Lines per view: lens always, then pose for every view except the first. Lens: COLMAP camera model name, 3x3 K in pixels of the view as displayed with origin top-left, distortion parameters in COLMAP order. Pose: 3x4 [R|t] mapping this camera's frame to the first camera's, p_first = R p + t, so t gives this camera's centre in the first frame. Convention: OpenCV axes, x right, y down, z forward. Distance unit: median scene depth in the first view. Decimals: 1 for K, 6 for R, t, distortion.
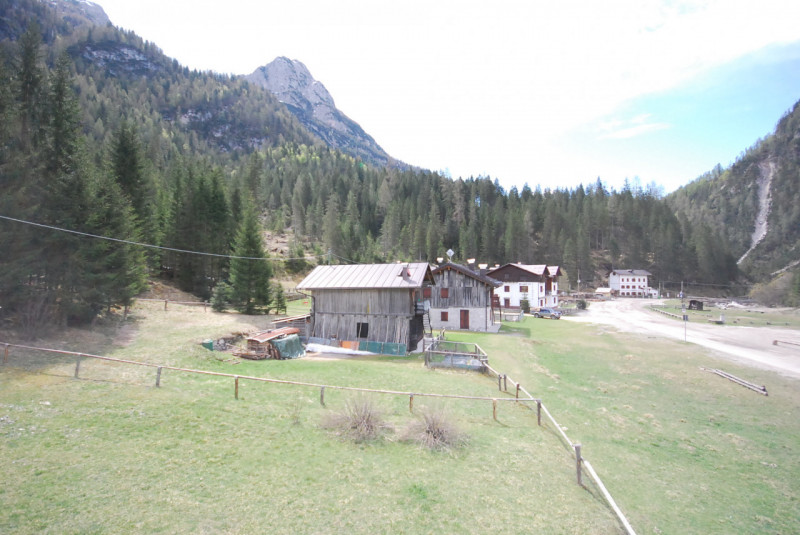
lens RADIAL K [[353.2, 0, 395.8], [0, 353.2, 264.2], [0, 0, 1]] dist [0.011832, -0.013076]
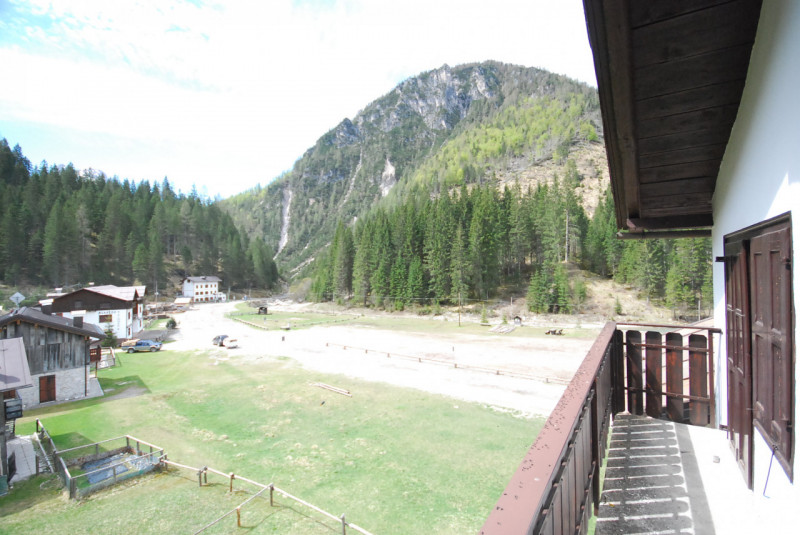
lens RADIAL K [[353.2, 0, 402.8], [0, 353.2, 265.2], [0, 0, 1]] dist [0.011832, -0.013076]
pose [[0.423299, 0.003603, 0.905983, -0.044133], [-0.015225, 0.999879, 0.003137, -0.032524], [-0.905862, -0.015121, 0.423303, 0.014051]]
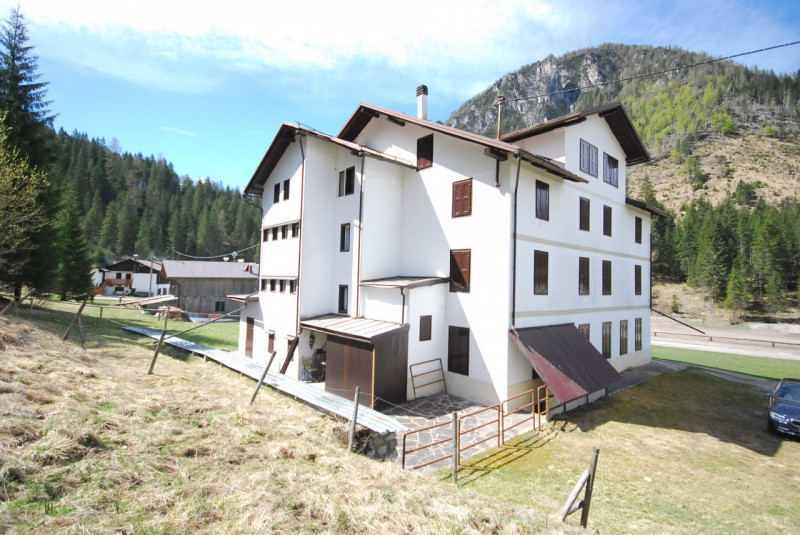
lens RADIAL K [[383.5, 0, 399.2], [0, 383.5, 265.2], [0, 0, 1]] dist [0.005614, 0.001724]
pose [[0.633212, 0.048130, 0.772481, -0.167623], [-0.053134, 0.998413, -0.018652, 0.001161], [-0.772153, -0.029234, 0.634764, -0.111309]]
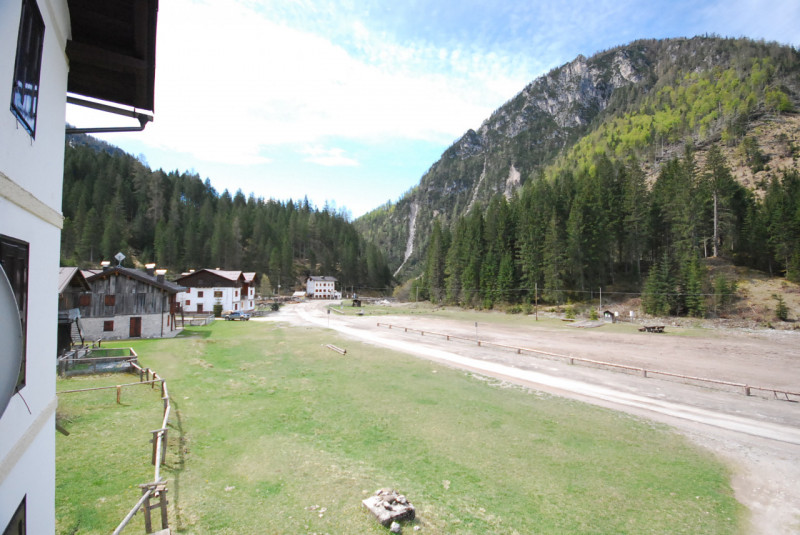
lens RADIAL K [[353.2, 0, 397.3], [0, 353.2, 263.7], [0, 0, 1]] dist [0.011832, -0.013076]
pose [[0.722048, 0.034760, 0.690969, 0.012080], [-0.022241, 0.999387, -0.027034, -0.000977], [-0.691486, 0.004151, 0.722378, -0.047213]]
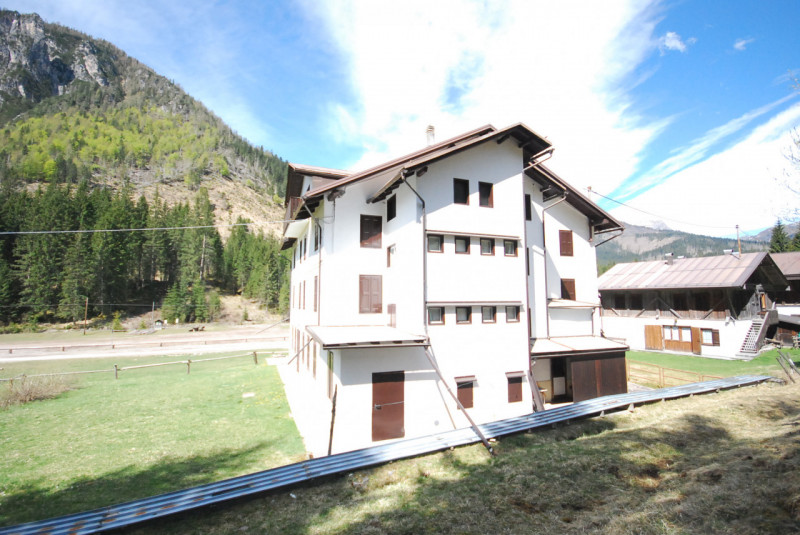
lens RADIAL K [[361.7, 0, 400.1], [0, 361.7, 267.6], [0, 0, 1]] dist [0.021727, -0.017129]
pose [[-0.502867, 0.075407, 0.861068, -0.165142], [-0.030268, 0.994040, -0.104729, 0.005518], [-0.863834, -0.078728, -0.497588, 0.042117]]
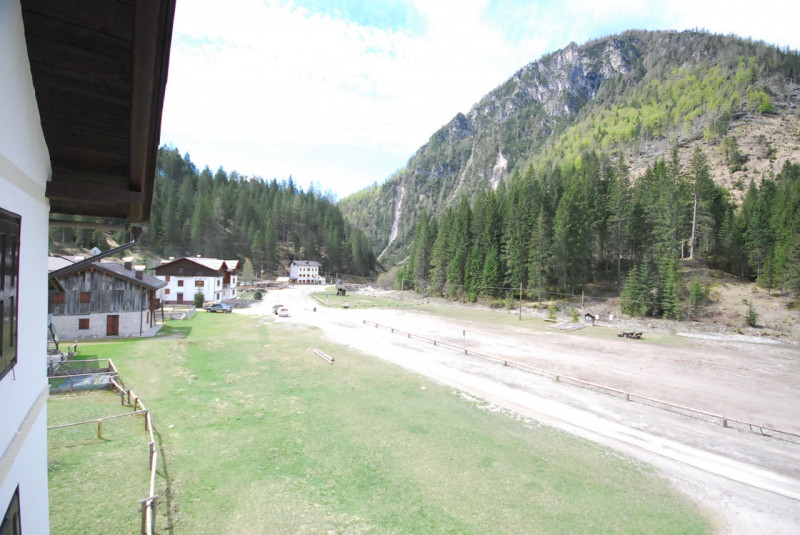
lens RADIAL K [[353.2, 0, 397.6], [0, 353.2, 263.8], [0, 0, 1]] dist [0.011832, -0.013076]
pose [[0.688189, 0.022132, 0.725194, 0.010599], [-0.054546, 0.998284, 0.021297, -0.018013], [-0.723478, -0.054212, 0.688215, -0.041226]]
